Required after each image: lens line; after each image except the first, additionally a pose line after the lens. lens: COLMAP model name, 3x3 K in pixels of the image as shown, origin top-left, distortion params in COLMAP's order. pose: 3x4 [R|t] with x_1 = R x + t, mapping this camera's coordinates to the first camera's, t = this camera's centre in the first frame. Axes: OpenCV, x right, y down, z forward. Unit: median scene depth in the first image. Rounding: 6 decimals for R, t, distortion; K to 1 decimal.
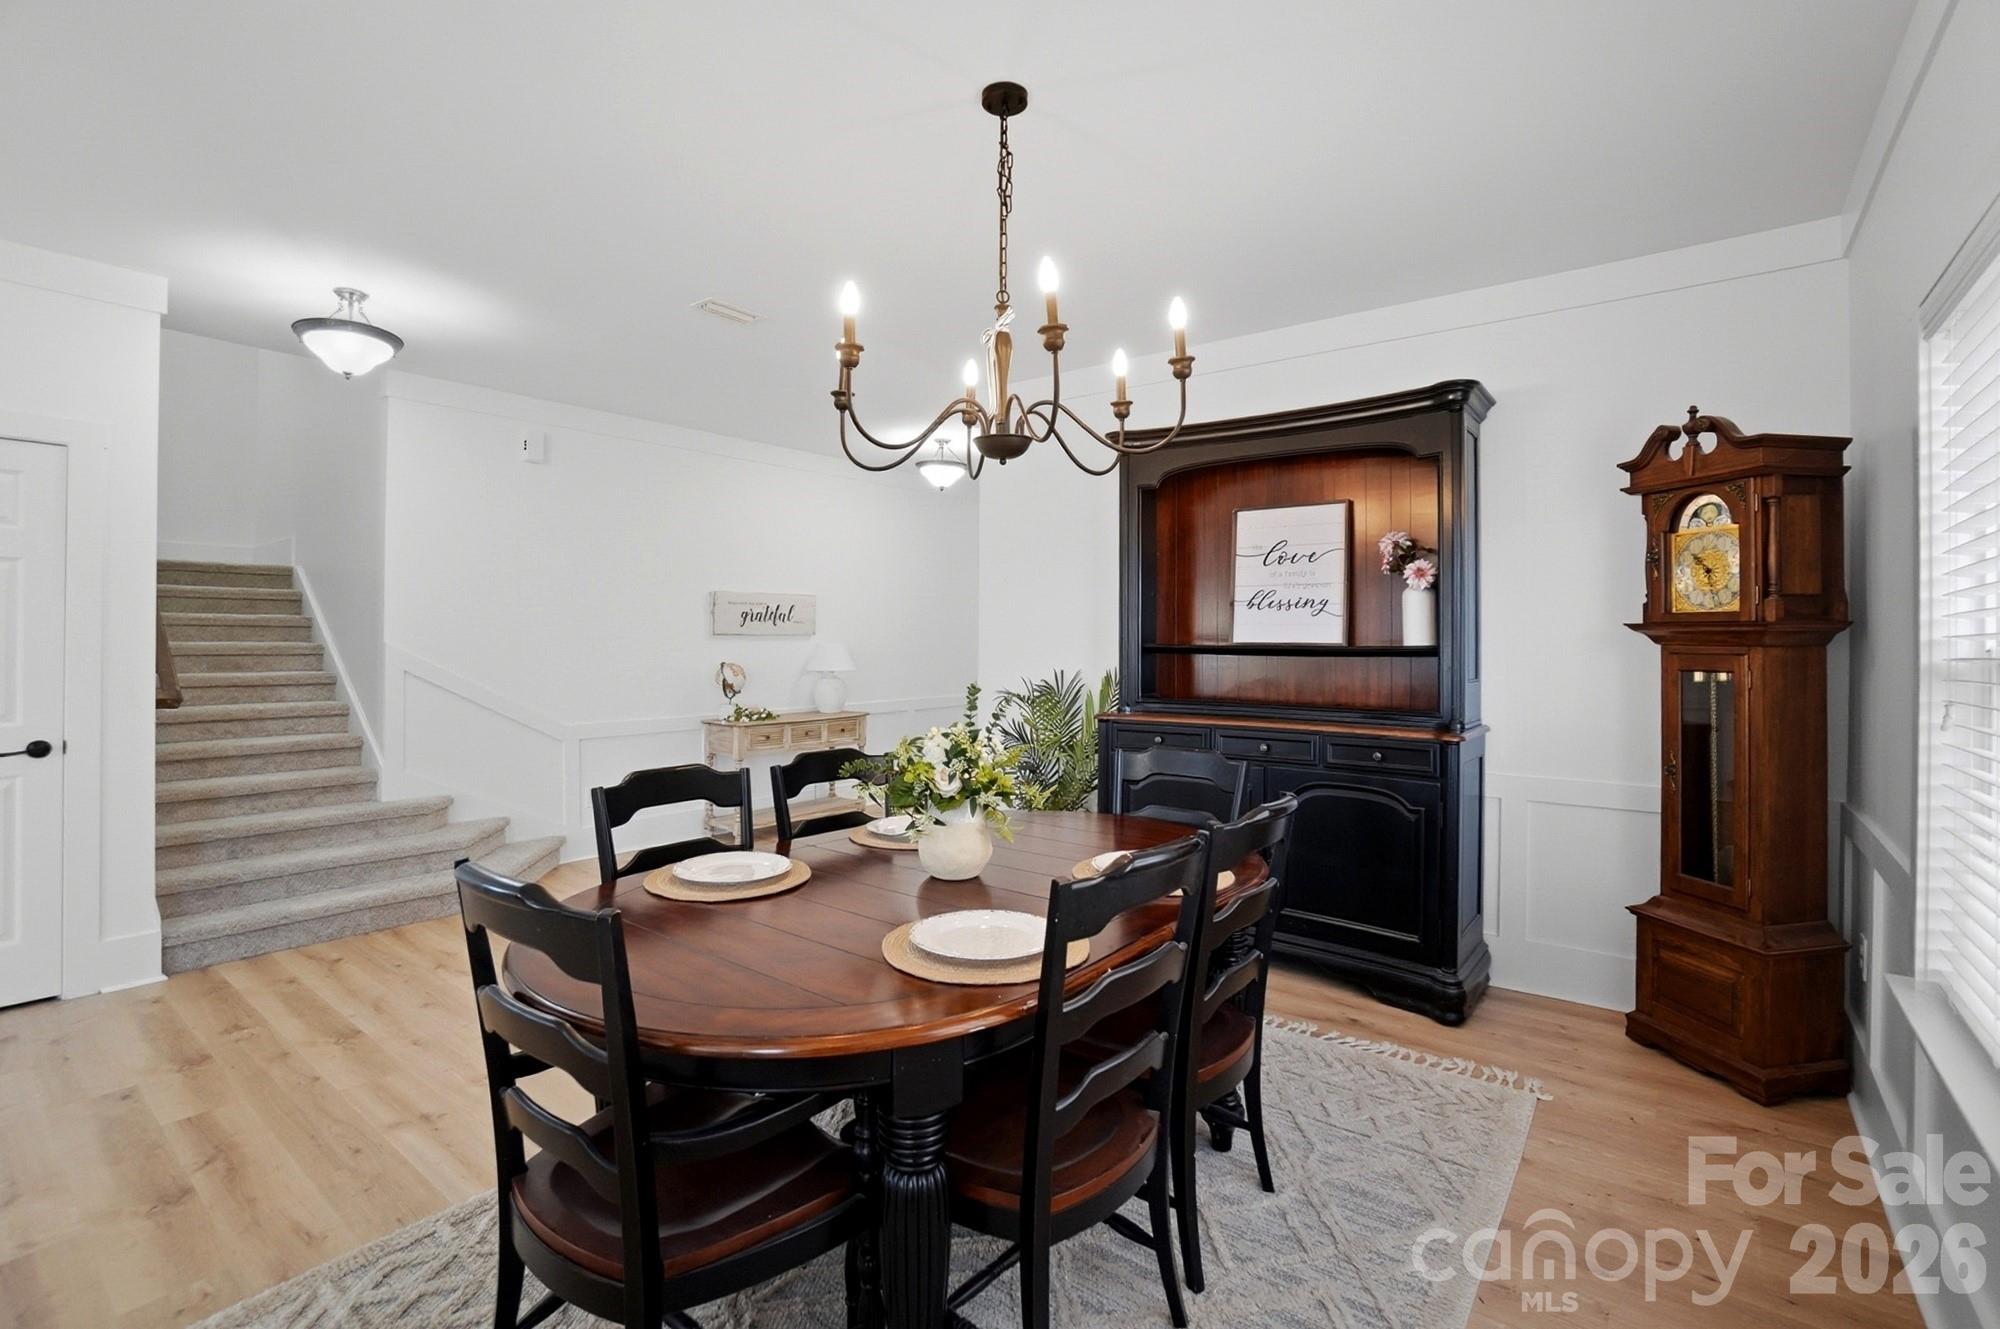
lens RADIAL K [[907.4, 0, 996.8], [0, 907.4, 658.2], [0, 0, 1]] dist [-0.062437, 0.021865]
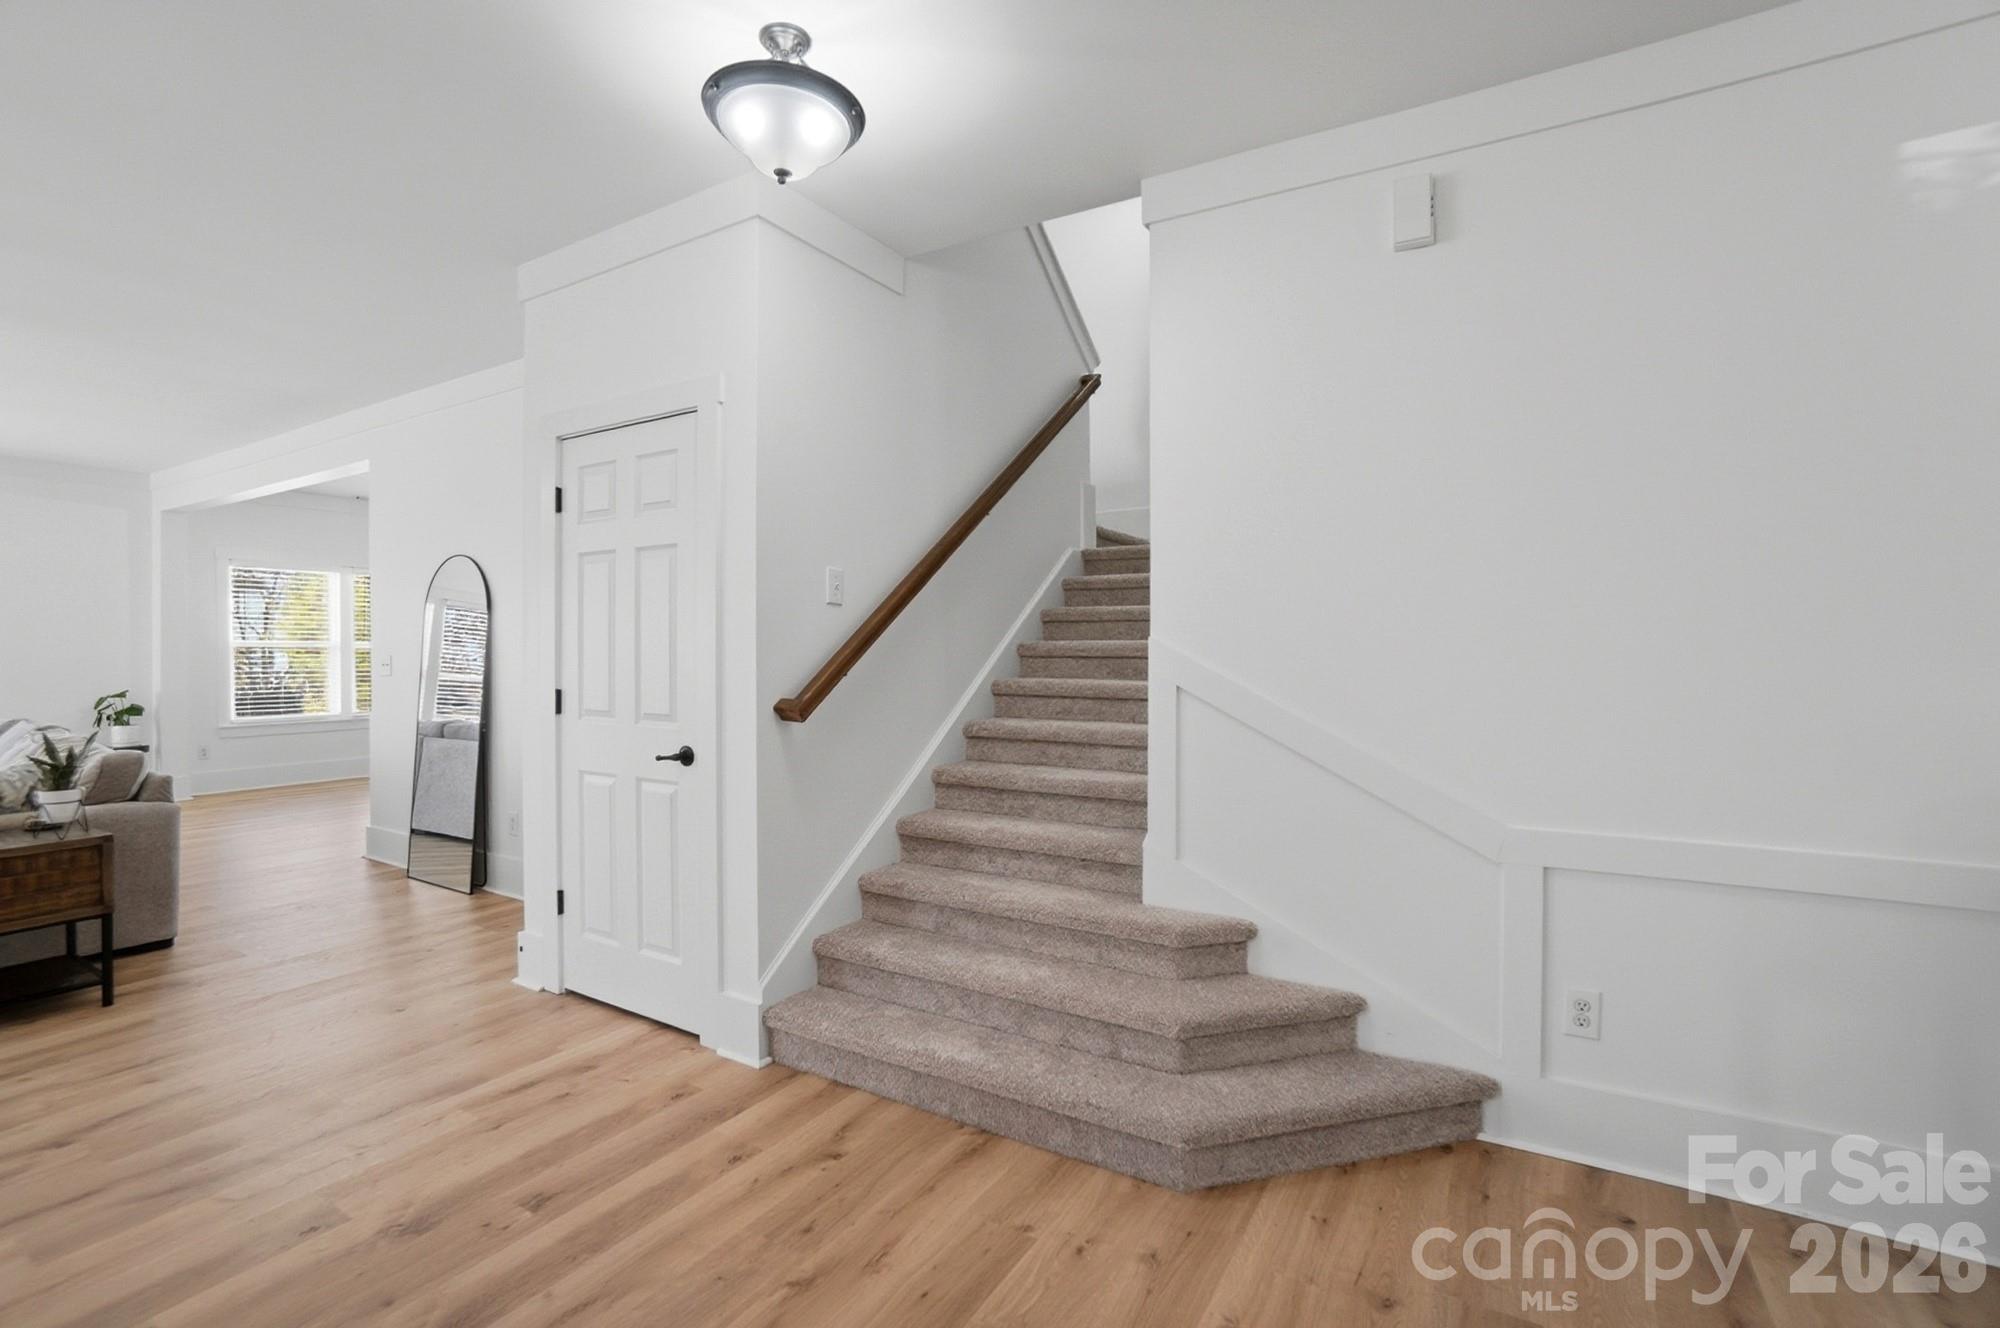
lens RADIAL K [[907.4, 0, 996.8], [0, 907.4, 657.7], [0, 0, 1]] dist [-0.062437, 0.021865]
pose [[0.124437, 0.009086, -0.992186, -0.129111], [-0.022198, 0.999733, 0.006371, -0.008155], [0.991979, 0.021232, 0.124606, 1.044005]]
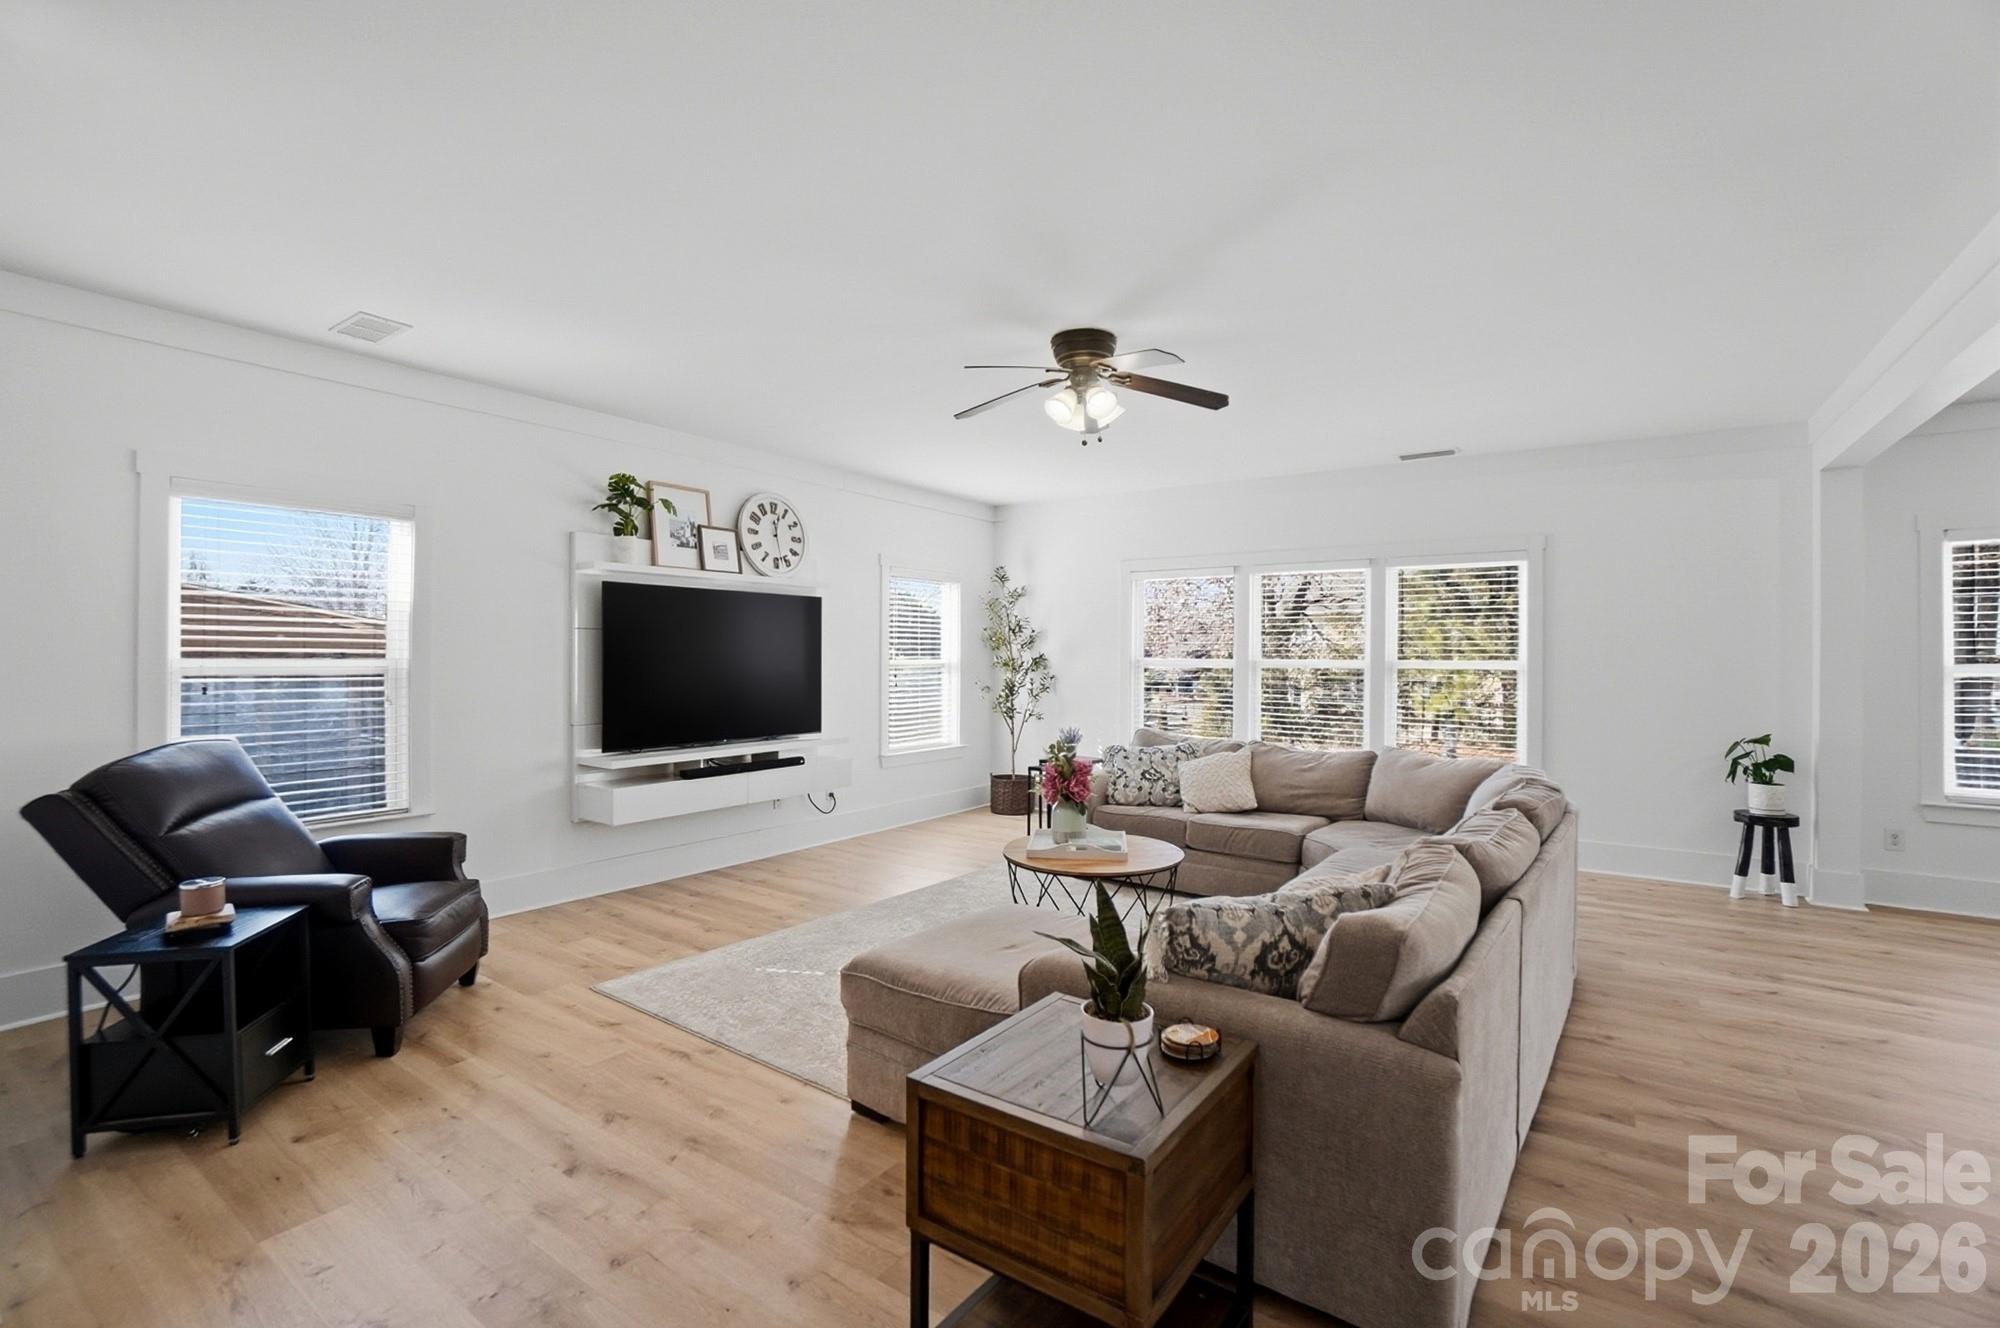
lens RADIAL K [[907.4, 0, 996.8], [0, 907.4, 657.7], [0, 0, 1]] dist [-0.062437, 0.021865]
pose [[-0.997749, -0.008573, -0.066513, -0.934659], [-0.010346, 0.999599, 0.026359, -0.022165], [0.066260, 0.026988, -0.997437, 0.674037]]
